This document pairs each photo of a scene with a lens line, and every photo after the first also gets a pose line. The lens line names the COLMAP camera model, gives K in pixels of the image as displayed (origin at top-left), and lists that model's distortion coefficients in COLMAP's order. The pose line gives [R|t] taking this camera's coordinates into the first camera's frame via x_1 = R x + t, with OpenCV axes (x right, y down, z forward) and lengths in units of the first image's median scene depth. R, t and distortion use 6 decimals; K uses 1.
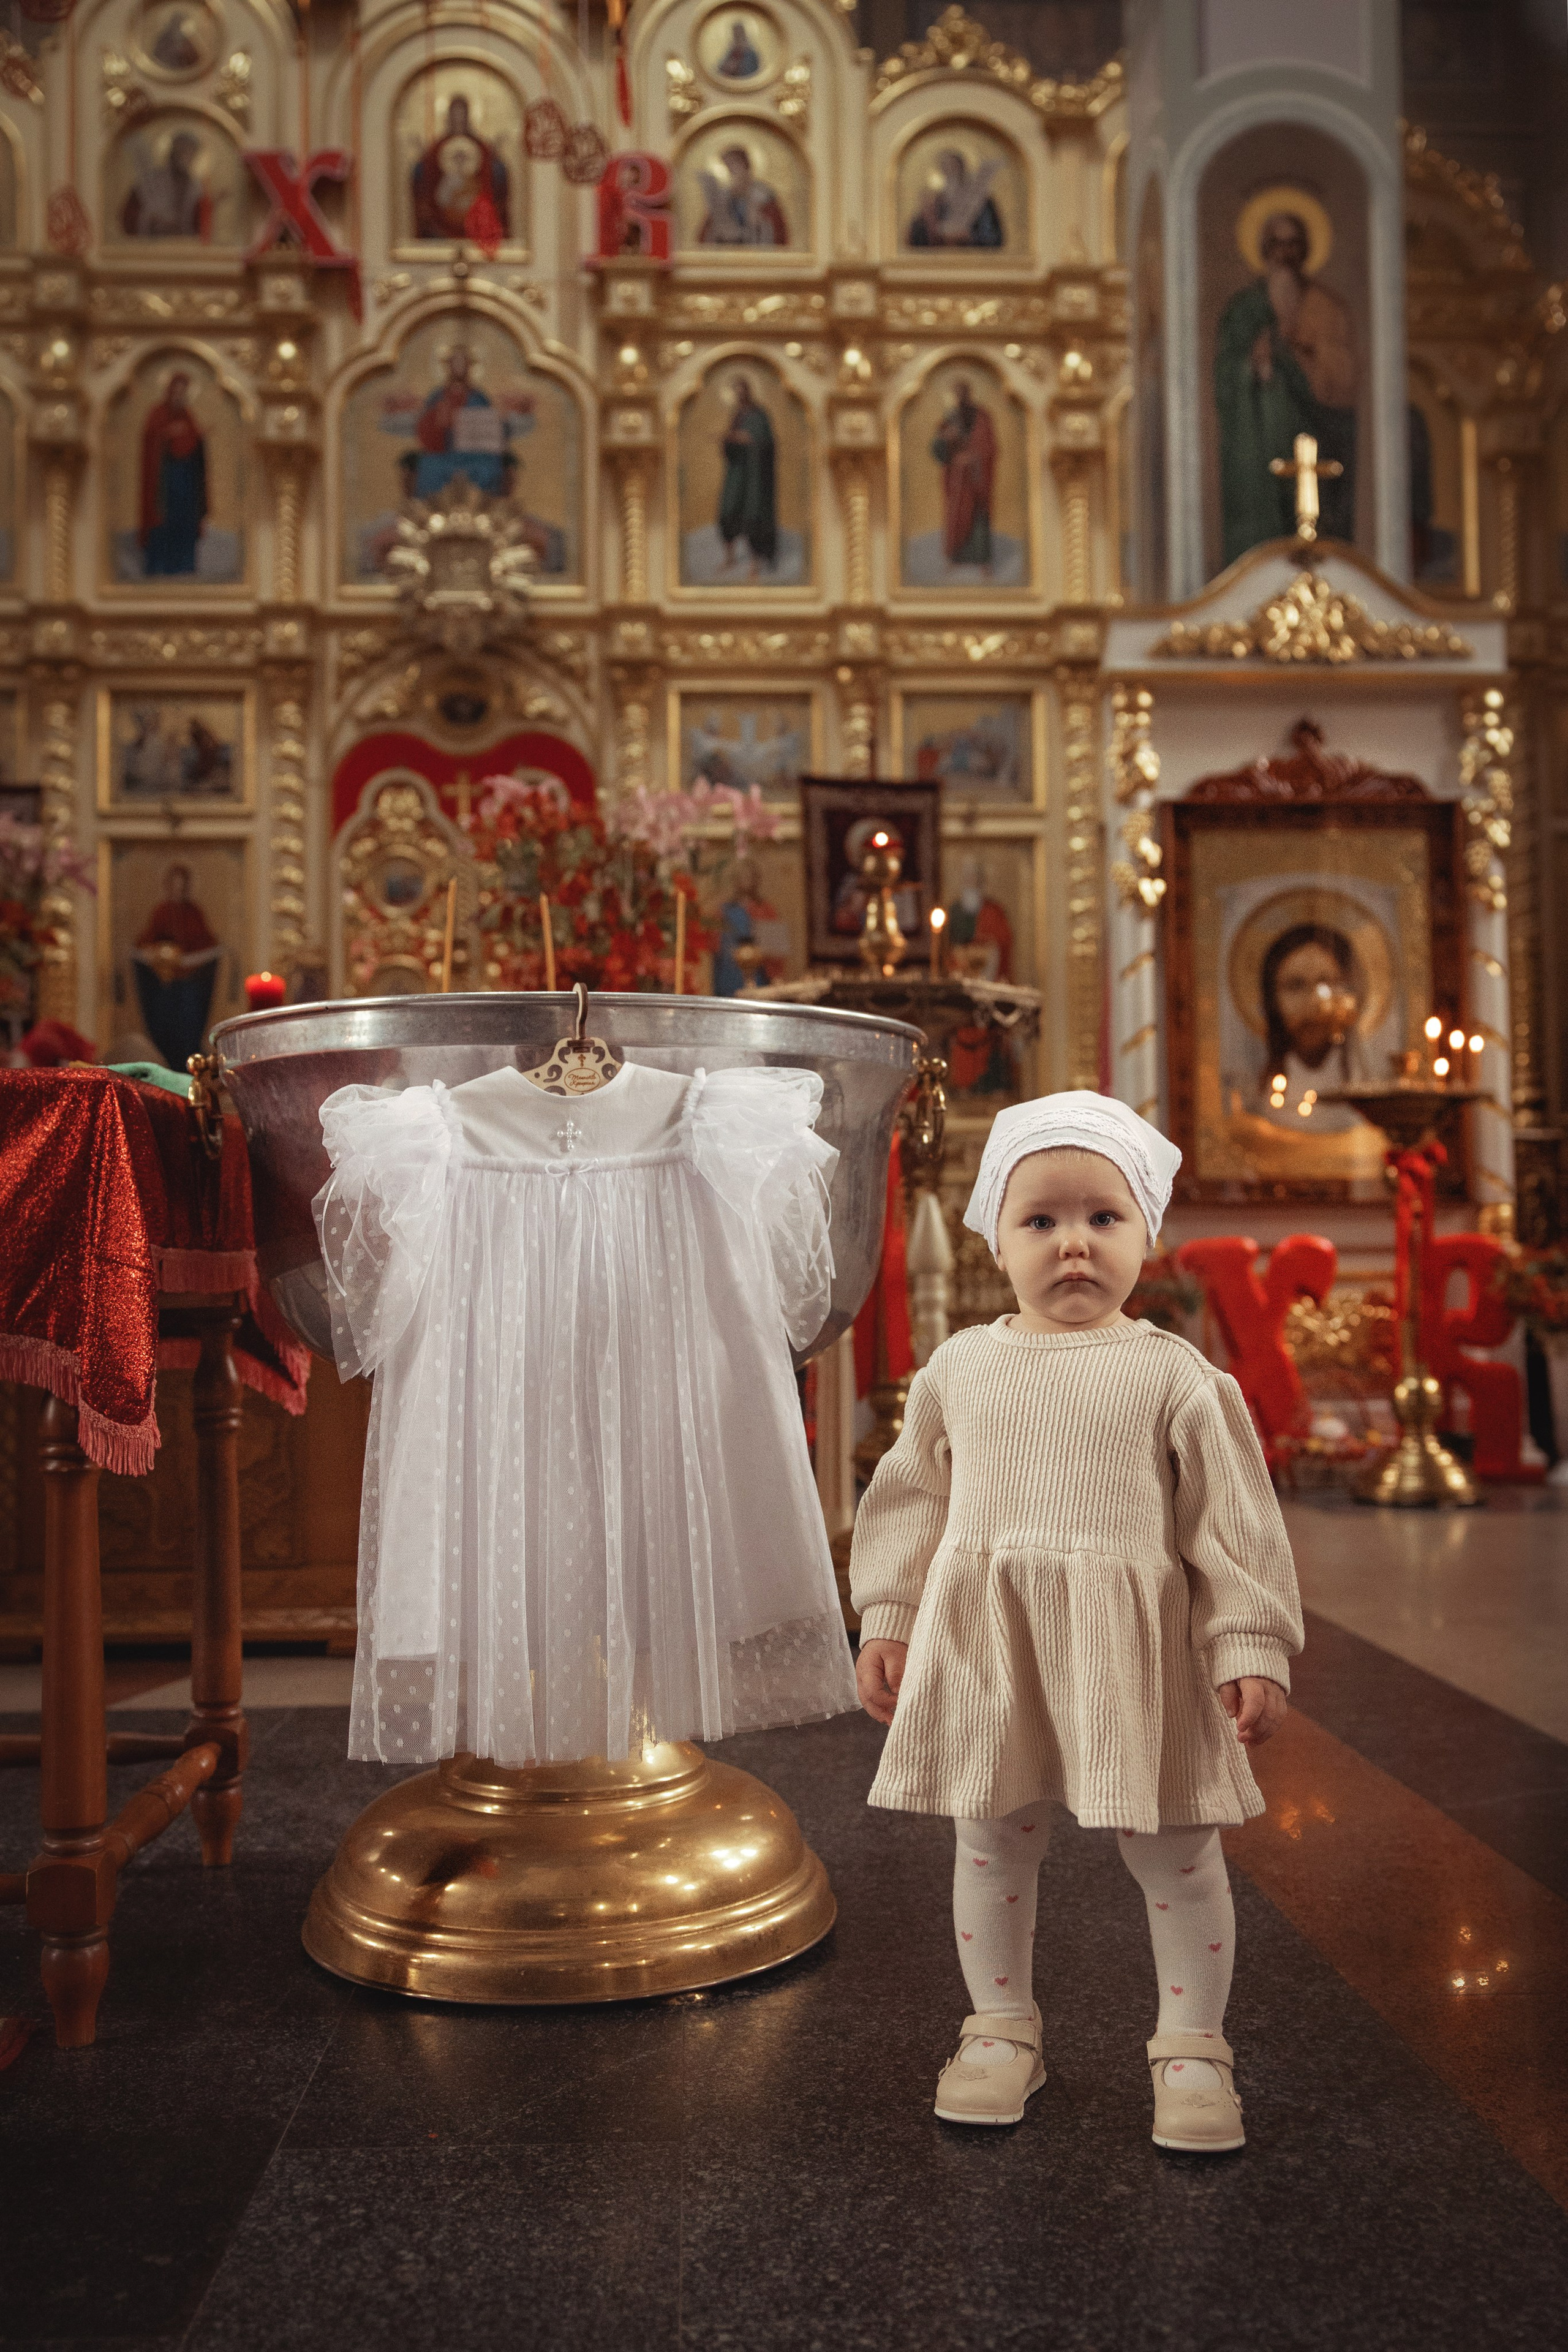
lens RADIAL K [[2192.8, 0, 805.5], [0, 2192.8, 1181.6], [0, 0, 1]] dist [-0.006437, 0.007658]
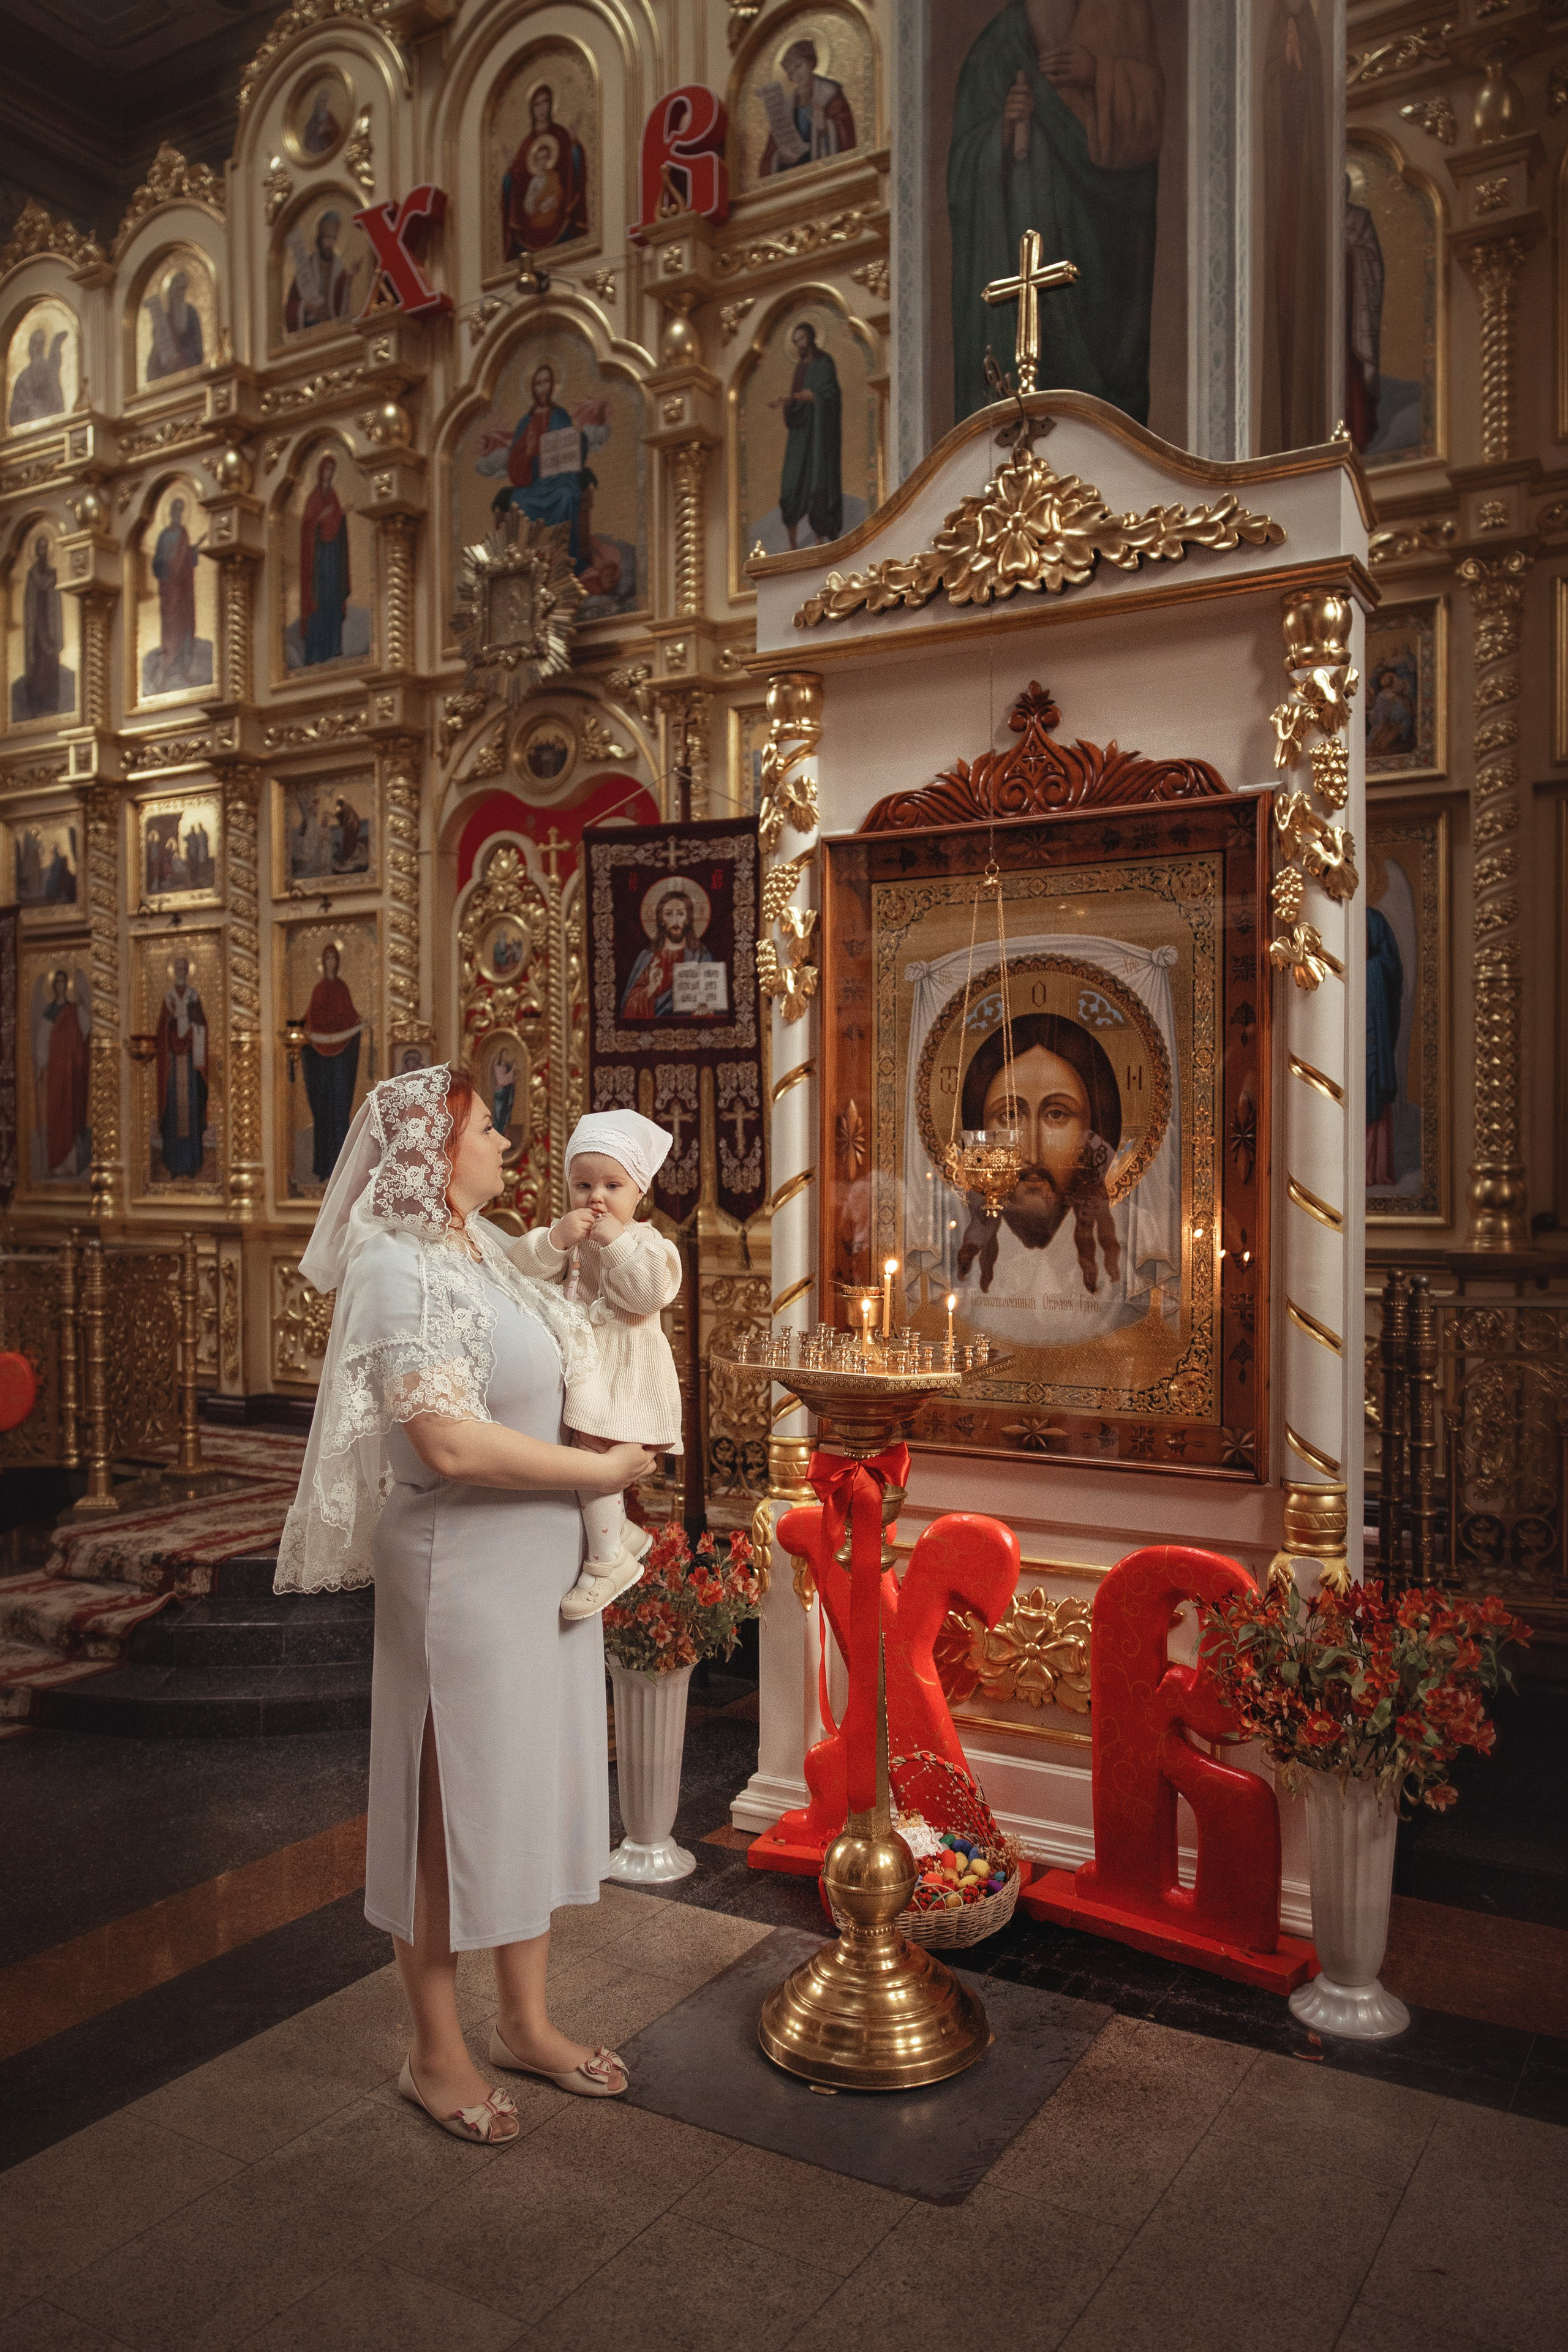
lens RADIAL K [[1795.5, 0, 784.0], [0, 1795.5, 1176.0], [0, 0, 1]] dist [-0.024918, 0.032768]
pose [[0.830664, 0.016180, -0.556538, 0.360139], [0.019309, 0.998139, 0.057839, -0.080412], [0.556438, -0.058791, 0.828806, 0.412455]]
